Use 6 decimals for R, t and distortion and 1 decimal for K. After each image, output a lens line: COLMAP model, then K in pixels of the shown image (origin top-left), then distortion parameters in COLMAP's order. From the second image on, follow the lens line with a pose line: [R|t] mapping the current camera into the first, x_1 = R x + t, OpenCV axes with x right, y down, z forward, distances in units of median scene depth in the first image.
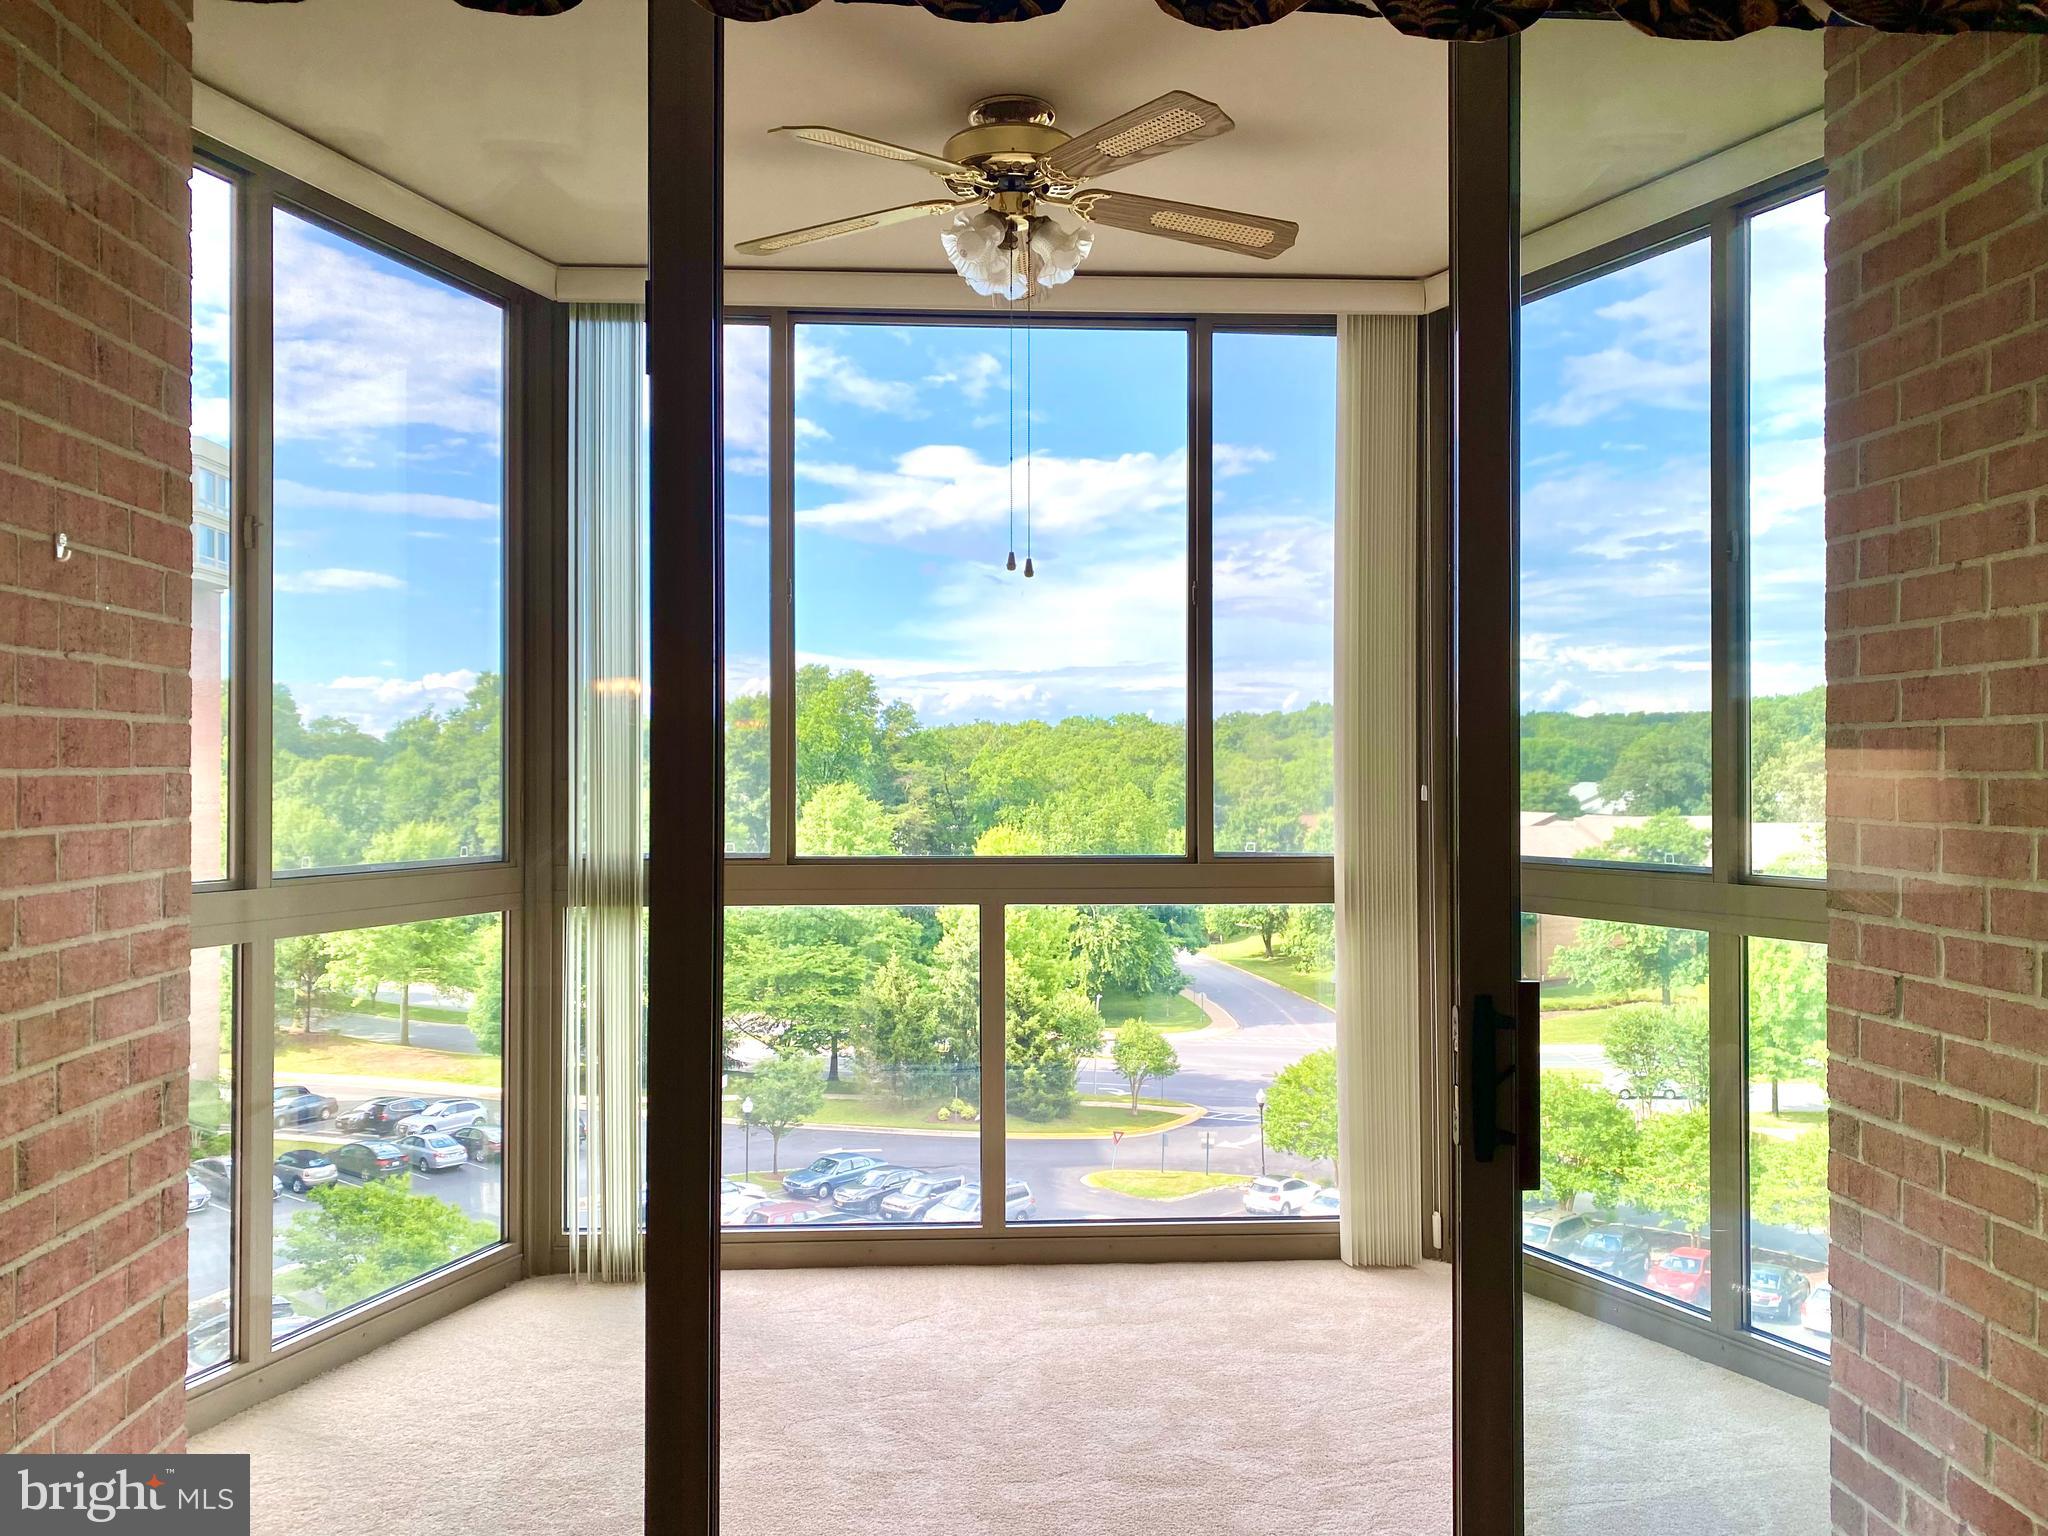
lens RADIAL K [[1545.8, 0, 1028.6], [0, 1545.8, 752.8], [0, 0, 1]] dist [0.090089, -0.121120]
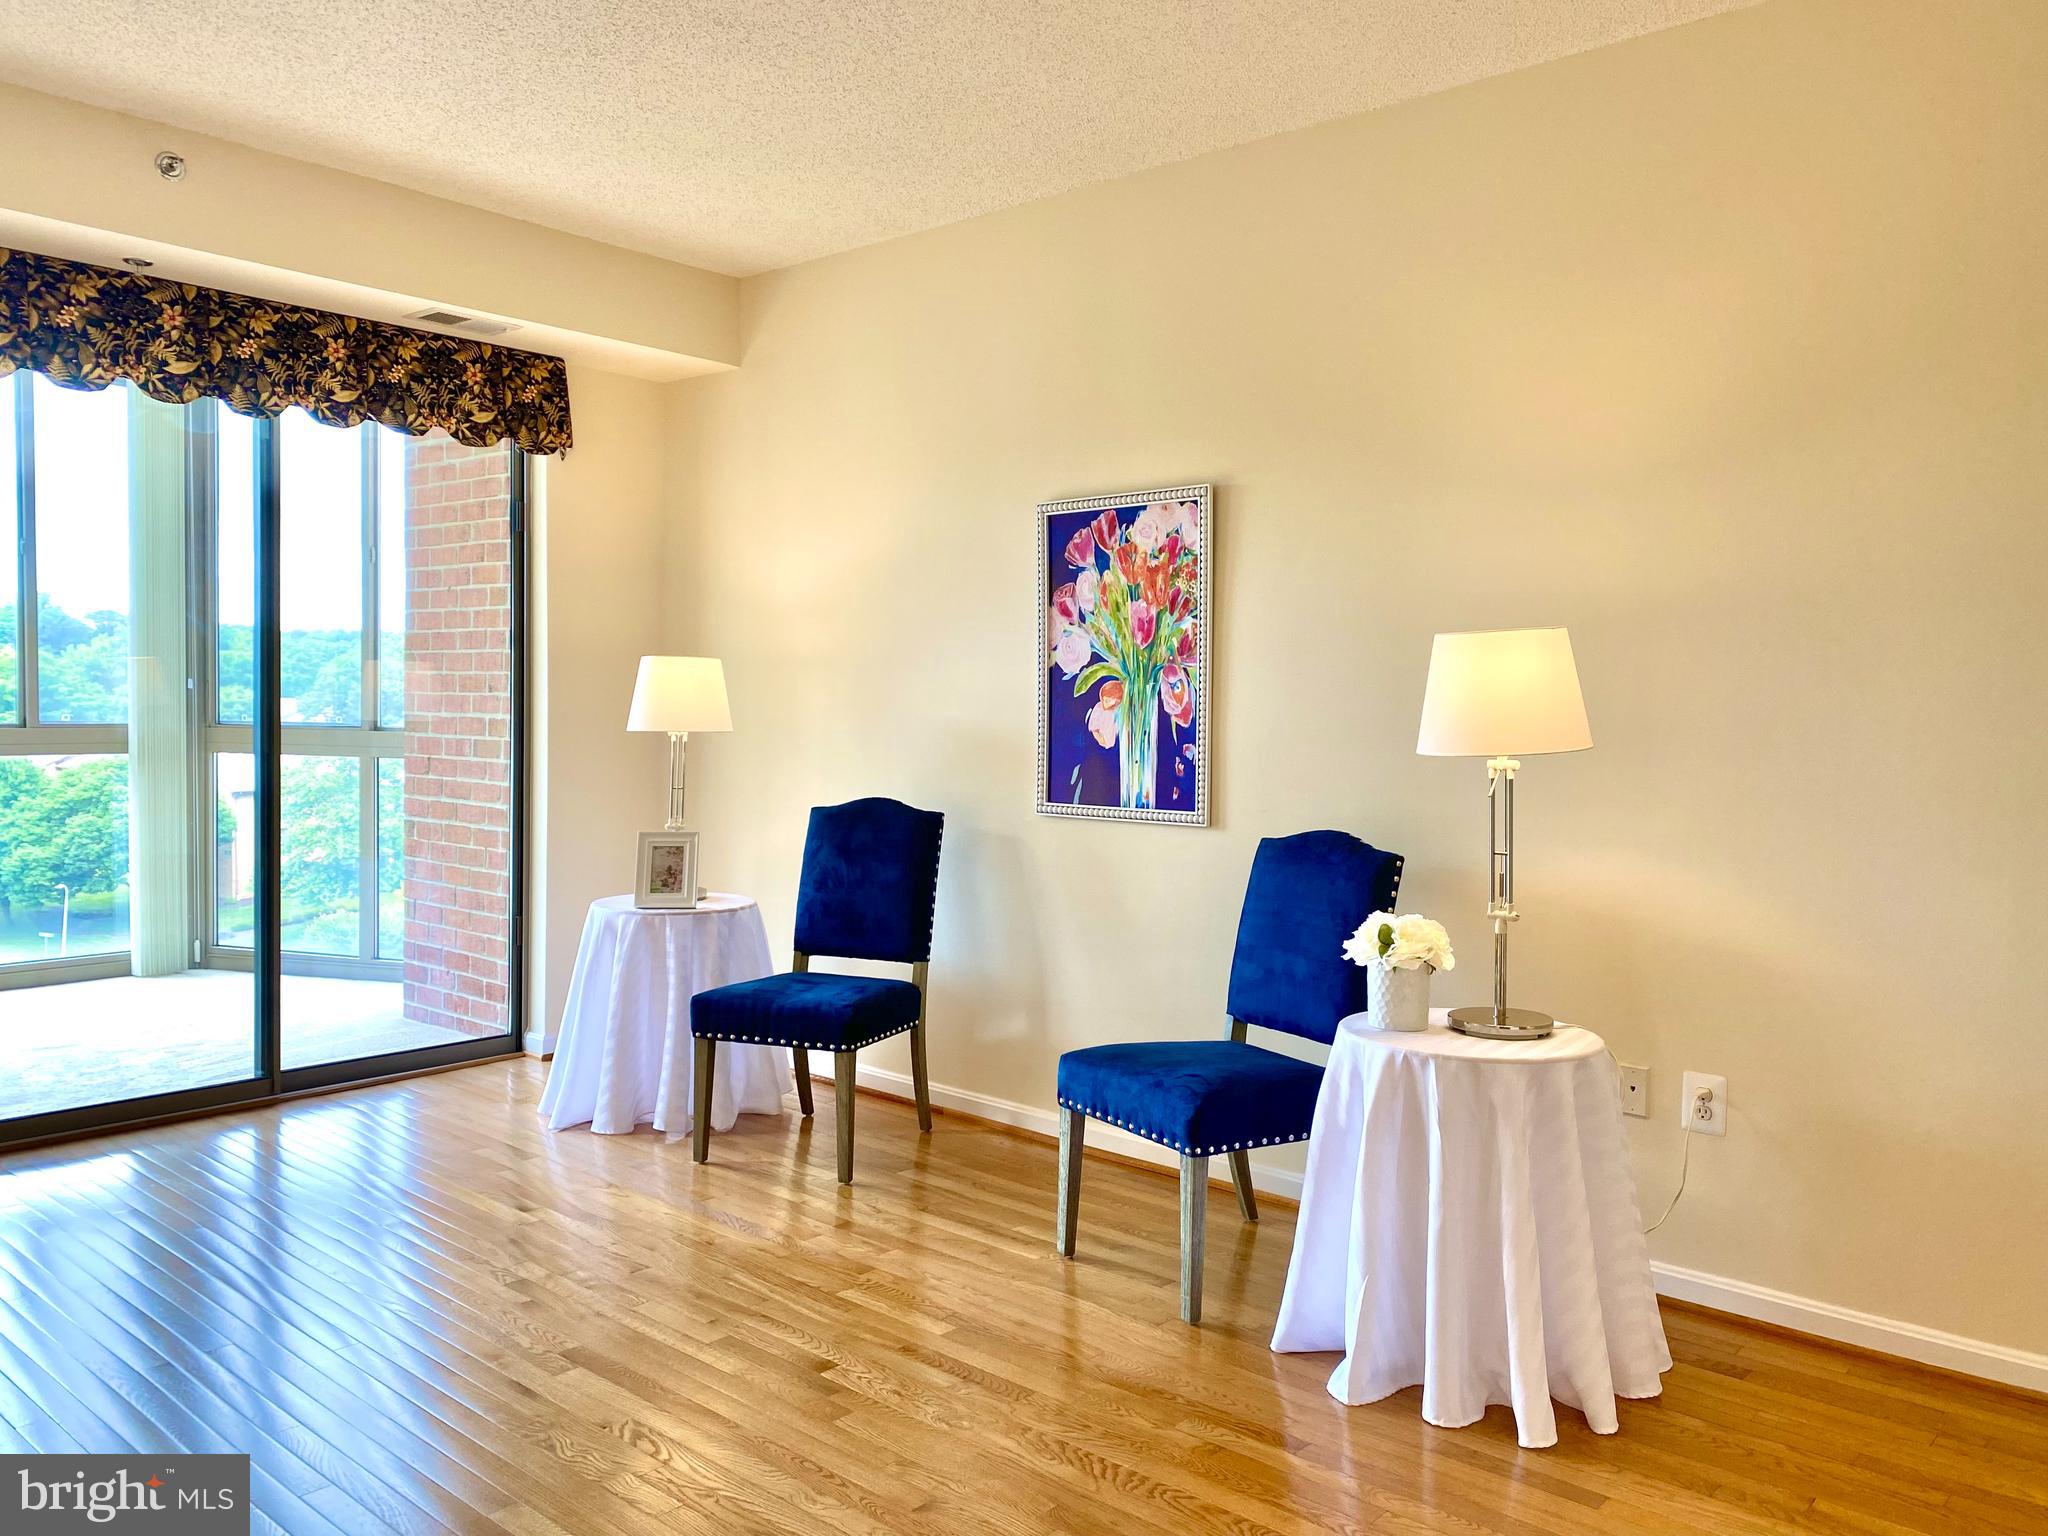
lens RADIAL K [[1585.8, 0, 999.2], [0, 1585.8, 758.0], [0, 0, 1]] dist [0.184803, -0.361924]
pose [[0.726128, -0.014124, 0.687414, -0.508811], [-0.023097, 0.998724, 0.044918, 0.013754], [-0.687171, -0.048493, 0.724875, -1.387705]]
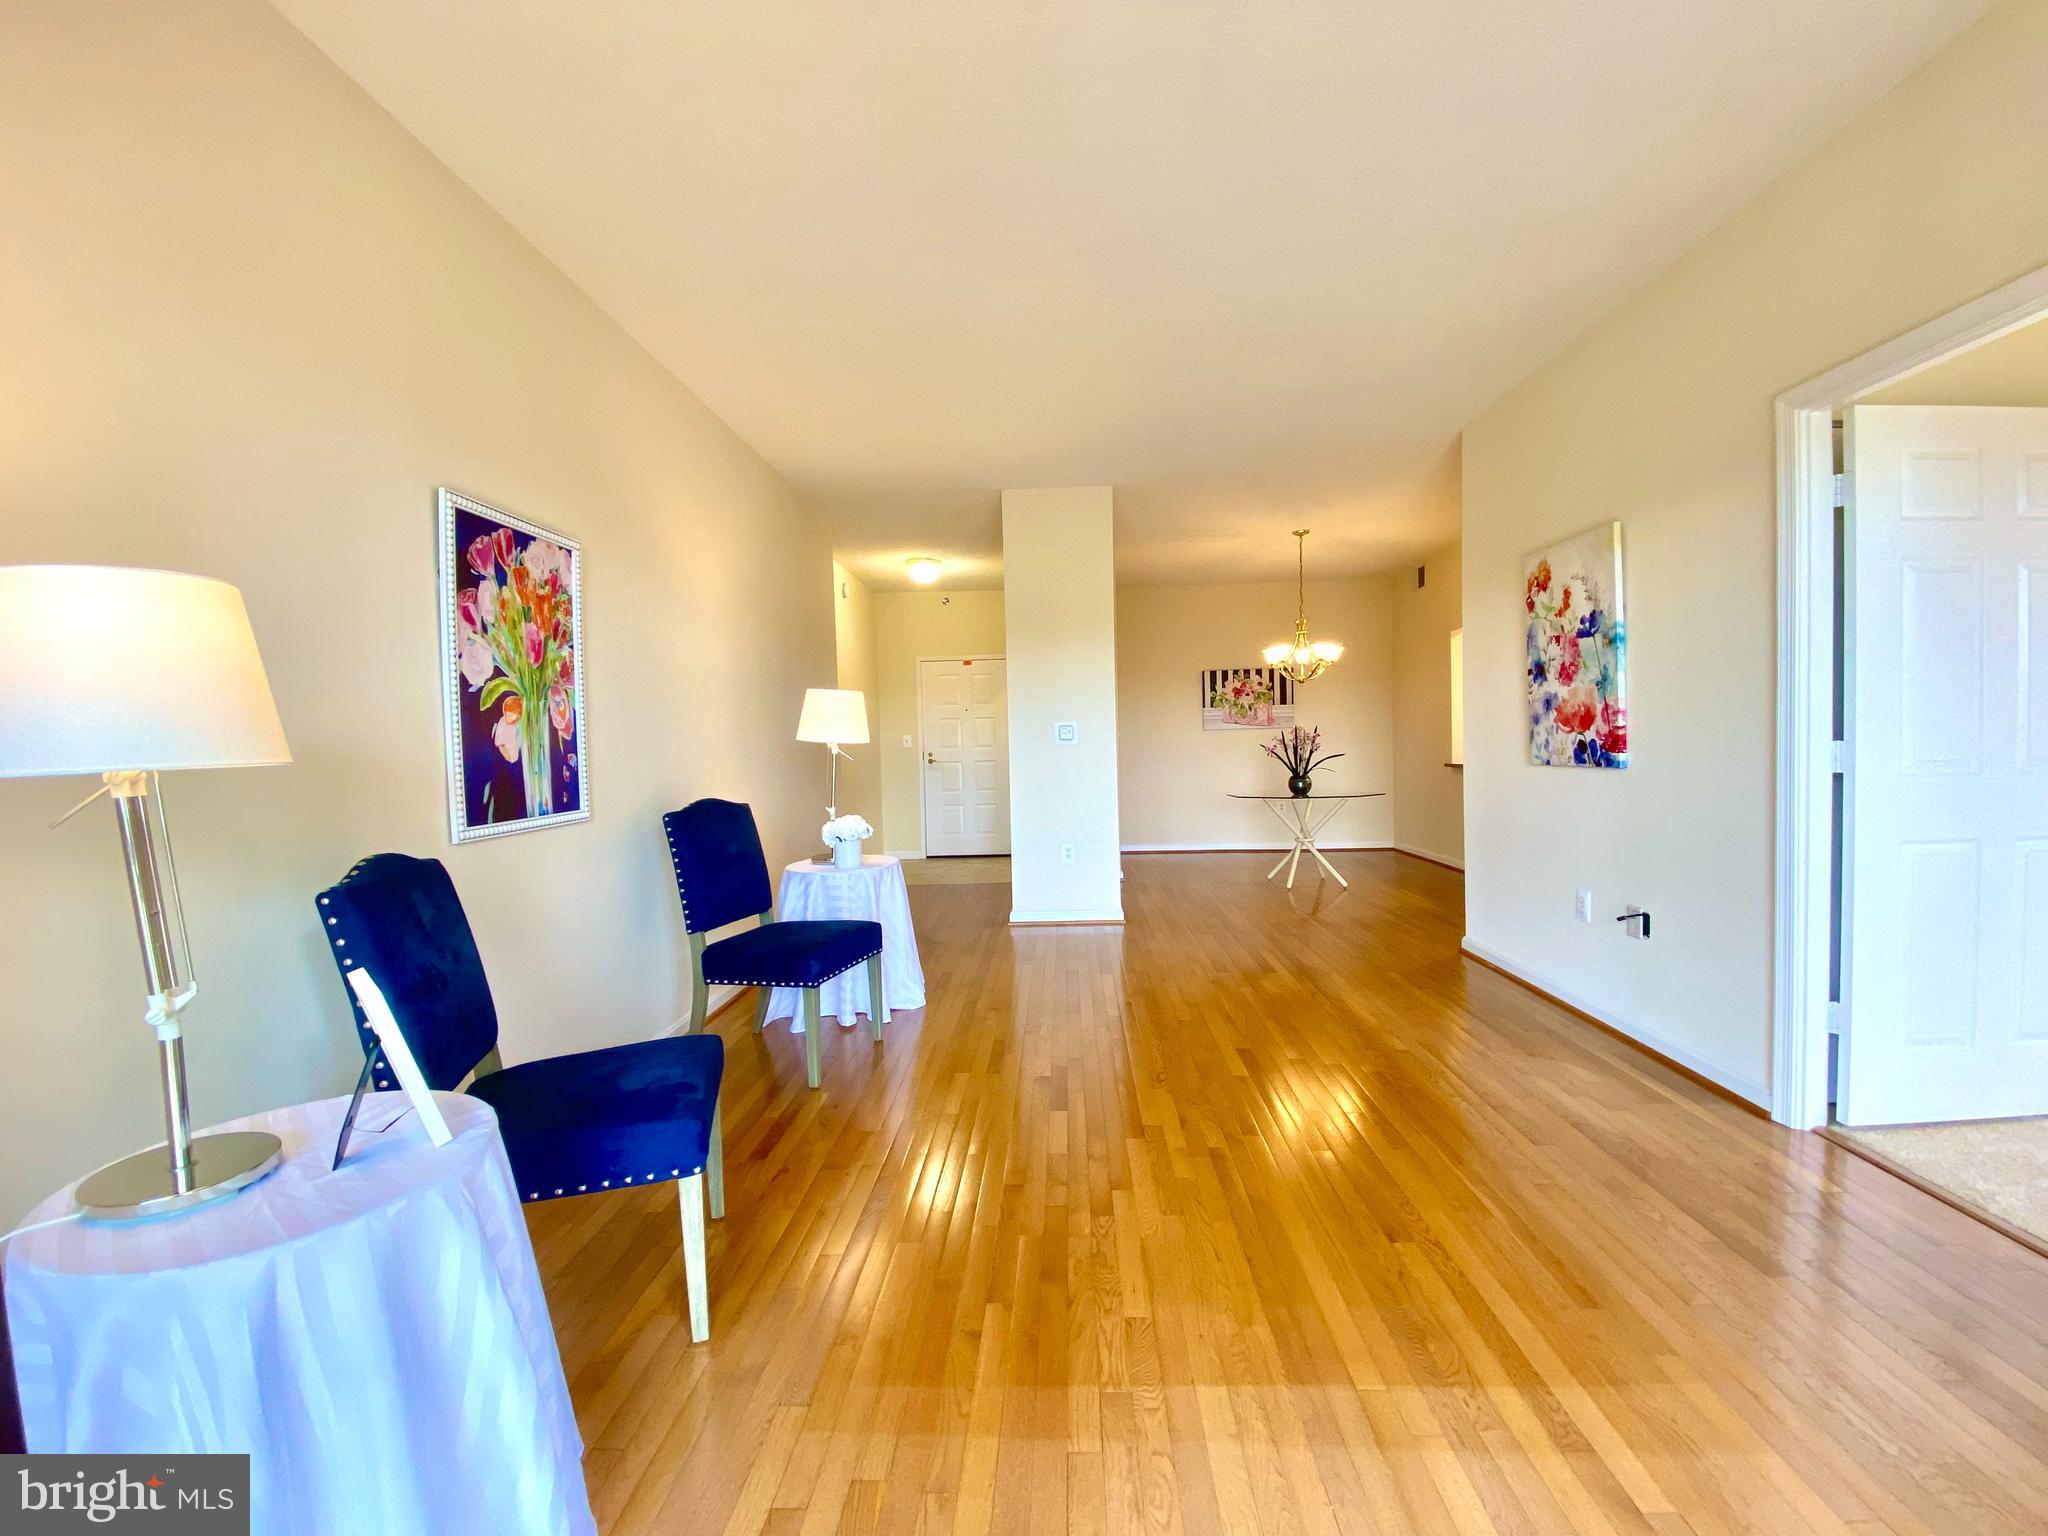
lens RADIAL K [[822.3, 0, 1033.6], [0, 822.3, 767.2], [0, 0, 1]] dist [0.049063, -0.044793]
pose [[-0.994257, 0.020679, 0.105000, 0.127835], [0.022932, 0.999531, 0.020300, 0.081026], [-0.104531, 0.022591, -0.994265, 0.737928]]
